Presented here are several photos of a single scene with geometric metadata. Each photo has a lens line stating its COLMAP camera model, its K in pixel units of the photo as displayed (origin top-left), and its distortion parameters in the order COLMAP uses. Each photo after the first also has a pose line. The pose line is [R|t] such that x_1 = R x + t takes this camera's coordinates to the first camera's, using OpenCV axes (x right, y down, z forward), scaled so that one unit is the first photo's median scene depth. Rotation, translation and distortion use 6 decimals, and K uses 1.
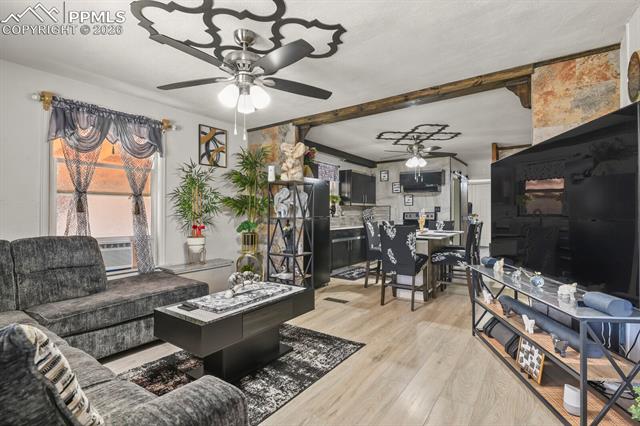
lens RADIAL K [[314.1, 0, 317.2], [0, 314.1, 213.7], [0, 0, 1]] dist [-0.003814, -0.008314]
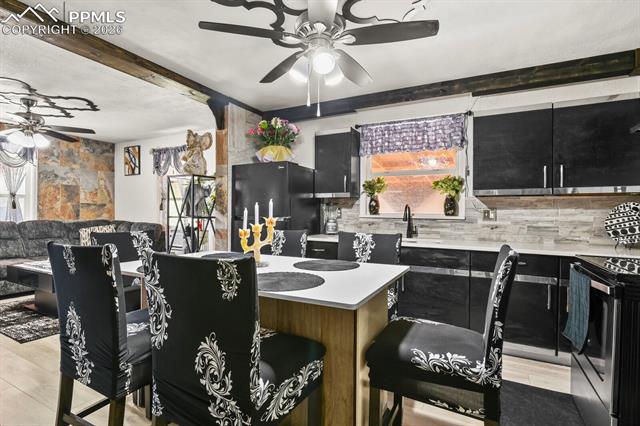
lens RADIAL K [[314.1, 0, 321.5], [0, 314.1, 212.6], [0, 0, 1]] dist [-0.003814, -0.008314]
pose [[0.134237, 0.003155, -0.990944, 0.511446], [-0.011153, 0.999936, 0.001673, -0.001792], [0.990887, 0.010827, 0.134263, 0.742184]]
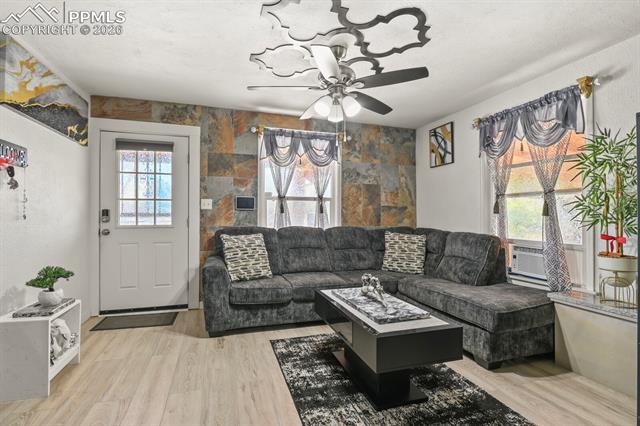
lens RADIAL K [[314.1, 0, 324.7], [0, 314.1, 212.0], [0, 0, 1]] dist [-0.003814, -0.008314]
pose [[-0.591293, -0.010871, -0.806383, 0.217513], [-0.005461, 0.999940, -0.009476, 0.001242], [0.806438, -0.001200, -0.591317, 0.518195]]
